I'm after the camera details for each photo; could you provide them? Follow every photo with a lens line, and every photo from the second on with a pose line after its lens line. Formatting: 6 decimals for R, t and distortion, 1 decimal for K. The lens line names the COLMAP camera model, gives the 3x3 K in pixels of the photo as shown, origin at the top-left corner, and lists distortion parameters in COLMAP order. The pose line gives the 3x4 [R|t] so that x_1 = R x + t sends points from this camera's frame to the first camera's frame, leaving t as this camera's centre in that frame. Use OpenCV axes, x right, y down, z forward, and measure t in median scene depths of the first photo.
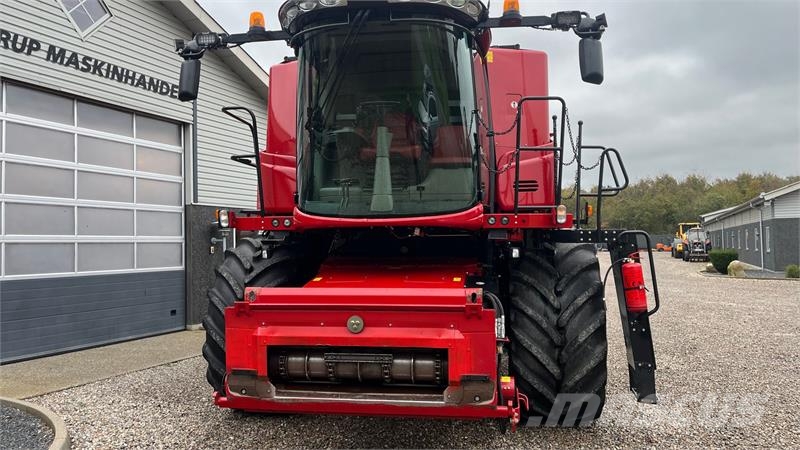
lens RADIAL K [[603.9, 0, 401.4], [0, 603.9, 222.9], [0, 0, 1]] dist [0.070487, -0.087863]
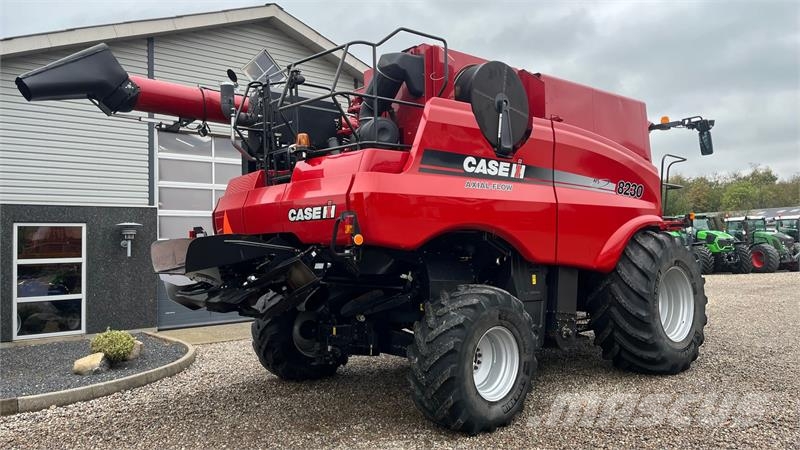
lens RADIAL K [[603.9, 0, 401.0], [0, 603.9, 219.4], [0, 0, 1]] dist [0.070487, -0.087863]
pose [[0.890070, -0.022650, -0.455260, 0.379580], [0.023110, 0.999723, -0.004555, -0.009043], [0.455237, -0.006467, 0.890347, -0.103780]]
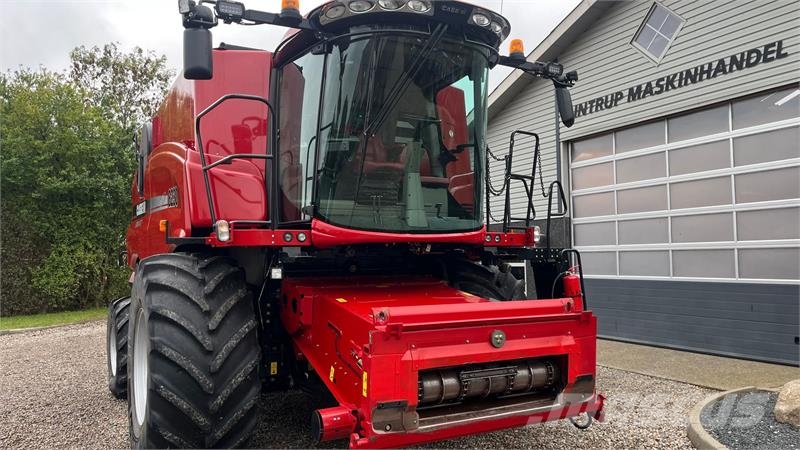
lens RADIAL K [[603.9, 0, 400.8], [0, 603.9, 225.0], [0, 0, 1]] dist [0.070487, -0.087863]
pose [[-0.622866, -0.017618, -0.782131, 0.605497], [0.055426, 0.996240, -0.066580, 0.032795], [0.780363, -0.084821, -0.619547, 1.270148]]
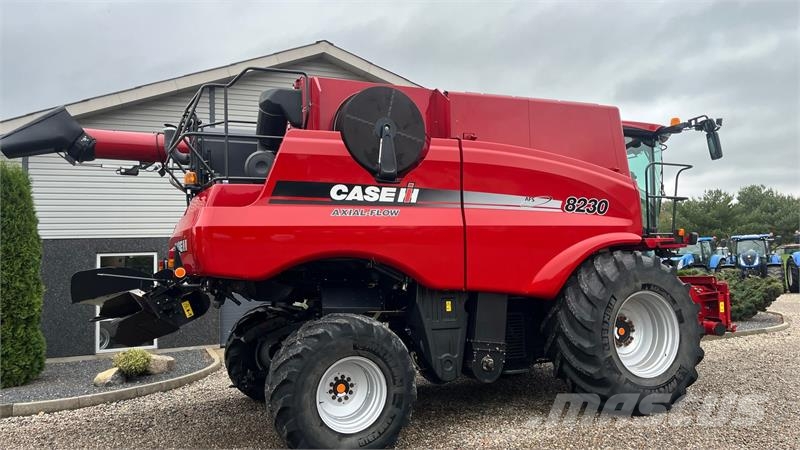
lens RADIAL K [[603.9, 0, 402.8], [0, 603.9, 220.5], [0, 0, 1]] dist [0.070487, -0.087863]
pose [[0.712554, -0.064214, -0.698673, 0.629457], [0.050492, 0.997914, -0.040222, -0.009519], [0.699798, -0.006617, 0.714310, 0.076712]]
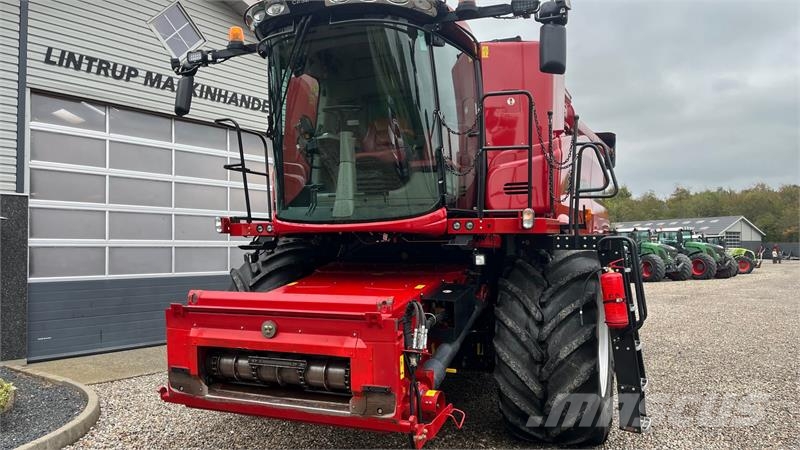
lens RADIAL K [[603.9, 0, 400.7], [0, 603.9, 230.4], [0, 0, 1]] dist [0.070487, -0.087863]
pose [[0.965637, -0.002458, -0.259881, 0.155827], [0.003526, 0.999987, 0.003642, -0.000040], [0.259869, -0.004434, 0.965634, 0.031160]]
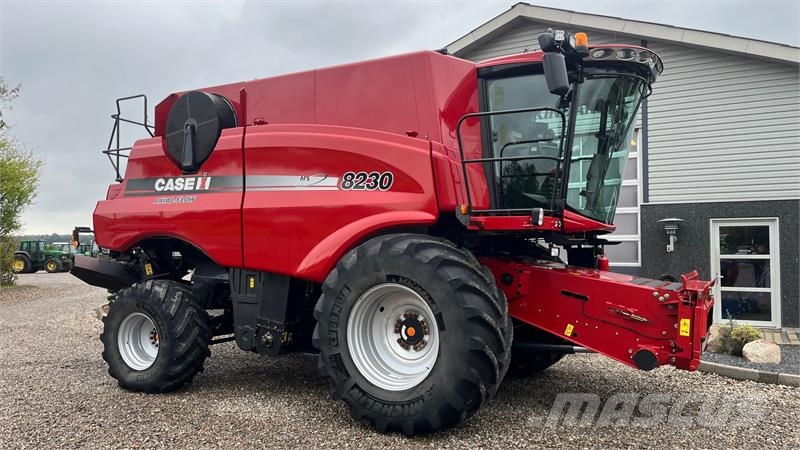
lens RADIAL K [[603.9, 0, 402.0], [0, 603.9, 225.4], [0, 0, 1]] dist [0.070487, -0.087863]
pose [[-0.112399, -0.019404, -0.993474, 0.890228], [0.040308, 0.998897, -0.024071, 0.016647], [0.992845, -0.042750, -0.111493, 0.841681]]
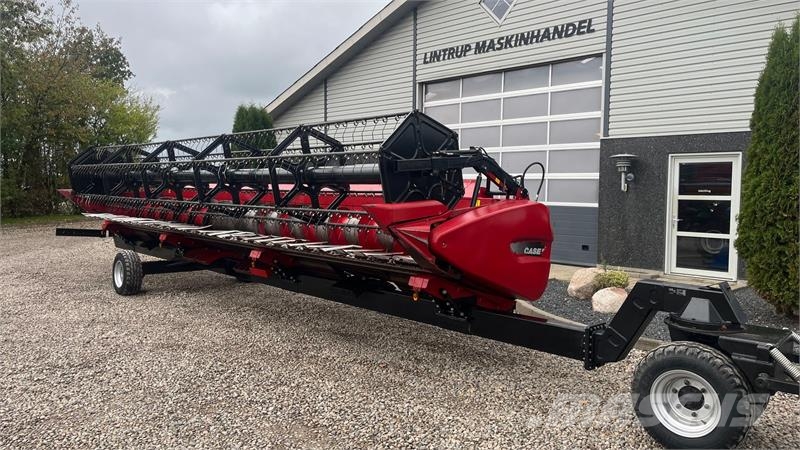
lens RADIAL K [[603.9, 0, 408.8], [0, 603.9, 218.5], [0, 0, 1]] dist [0.070487, -0.087863]
pose [[-0.373538, 0.060314, -0.925652, 0.782352], [0.028355, 0.998160, 0.053596, 0.040767], [0.927181, -0.006227, -0.374561, 1.283563]]
